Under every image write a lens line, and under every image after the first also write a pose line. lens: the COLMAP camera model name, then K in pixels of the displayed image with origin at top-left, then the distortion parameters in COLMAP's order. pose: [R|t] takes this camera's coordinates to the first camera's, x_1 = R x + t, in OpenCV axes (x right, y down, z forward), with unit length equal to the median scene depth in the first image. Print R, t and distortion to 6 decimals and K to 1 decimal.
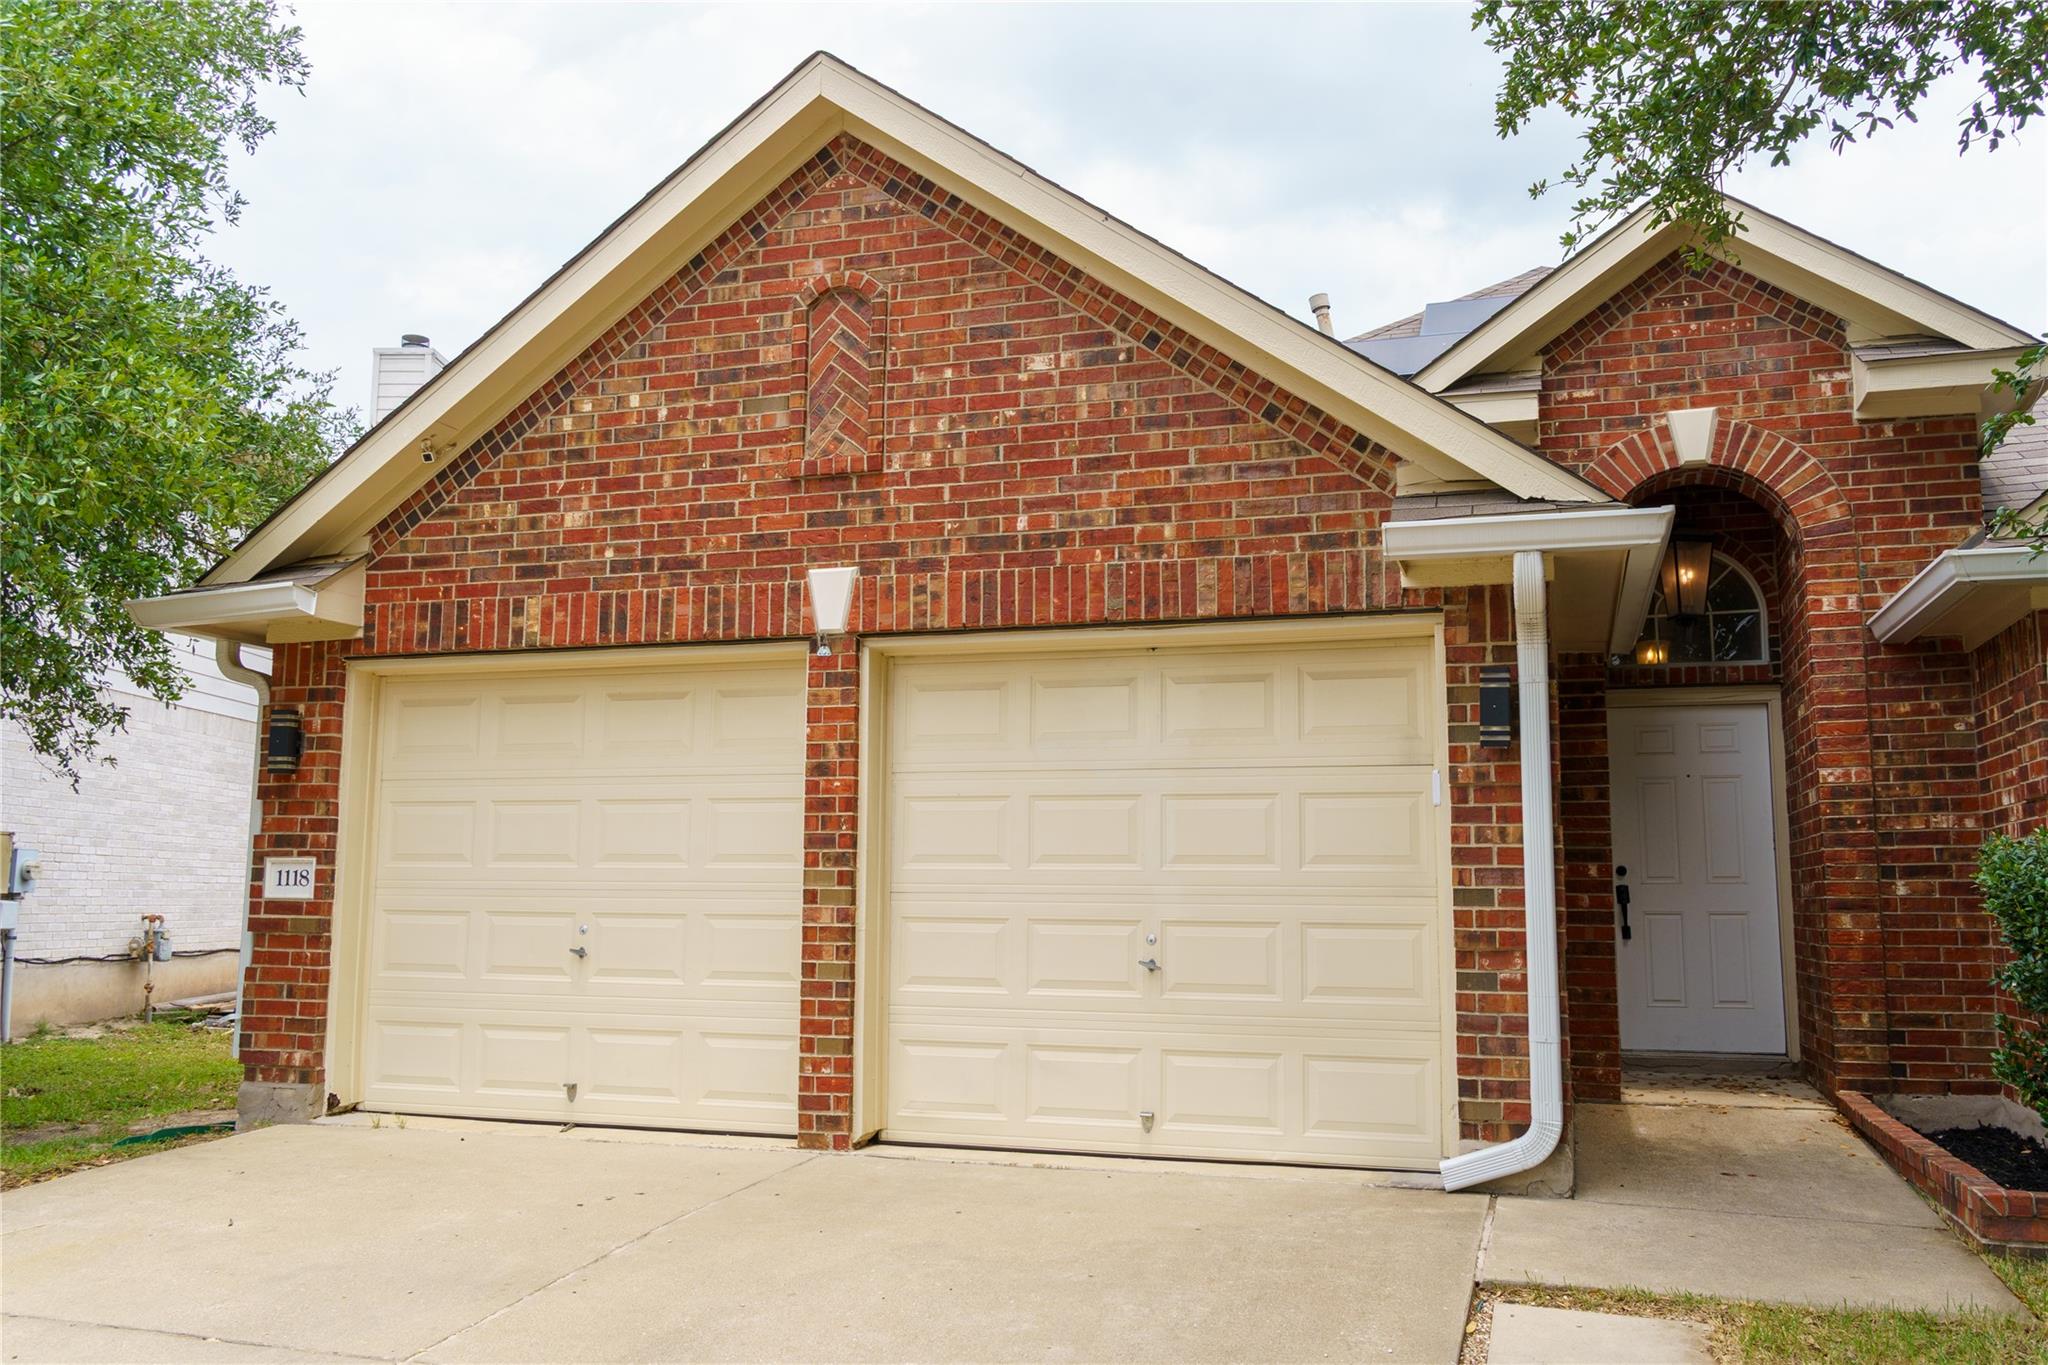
lens RADIAL K [[1684.6, 0, 1024.0], [0, 1684.6, 682.5], [0, 0, 1]] dist [-0.000135, -0.011264]
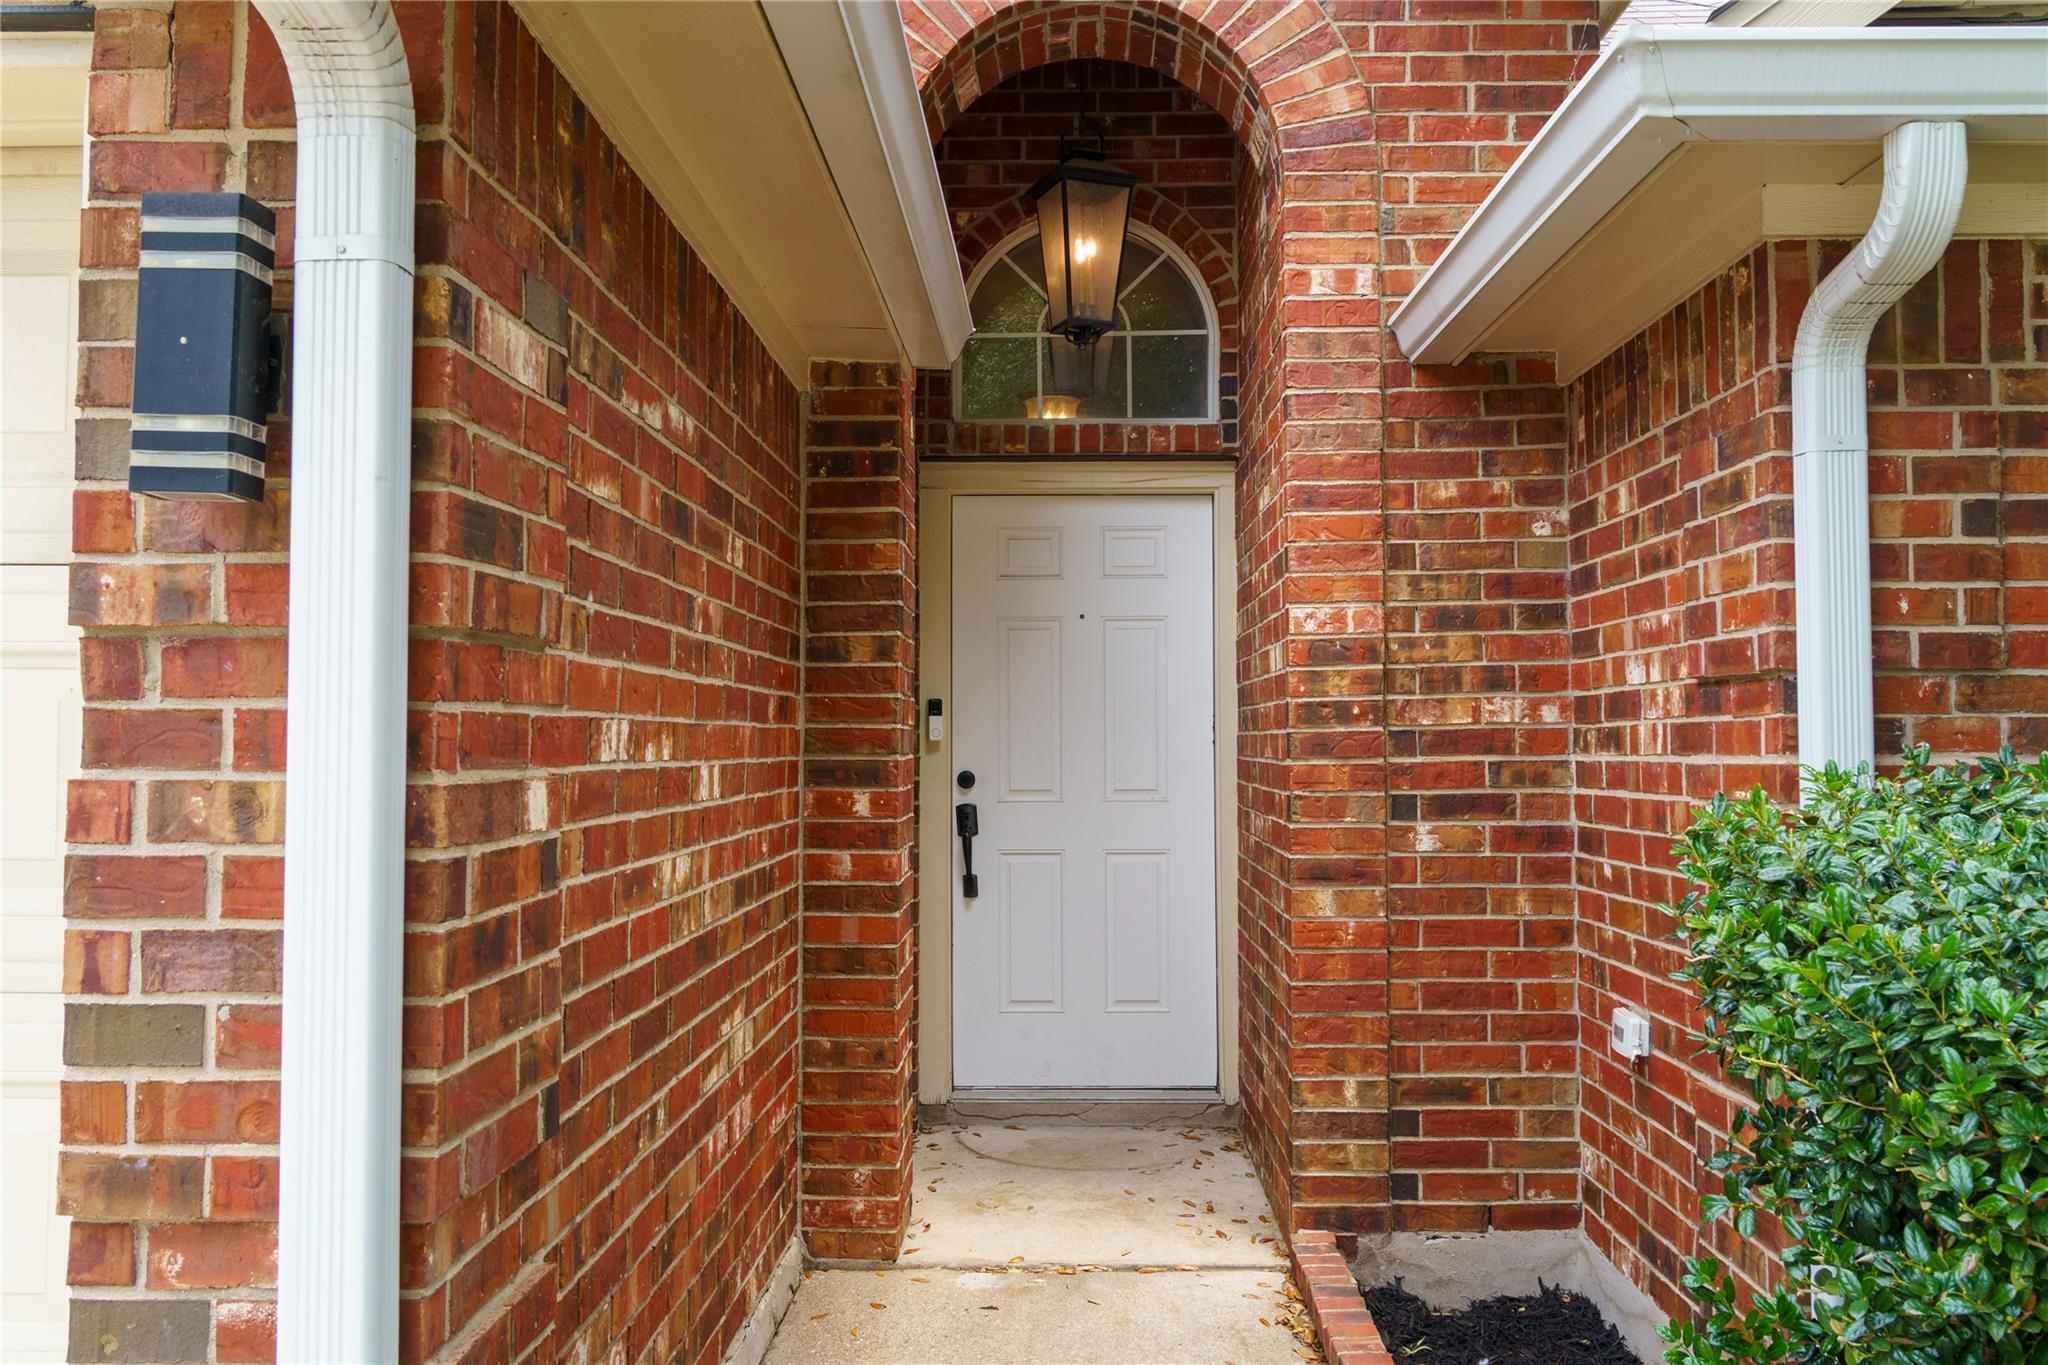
lens RADIAL K [[1684.6, 0, 1024.0], [0, 1684.6, 682.5], [0, 0, 1]] dist [-0.000135, -0.011264]
pose [[0.959720, 0.003750, 0.280932, 0.254579], [-0.030948, 0.995237, 0.092439, 0.030110], [-0.279247, -0.097410, 0.955266, 0.538748]]
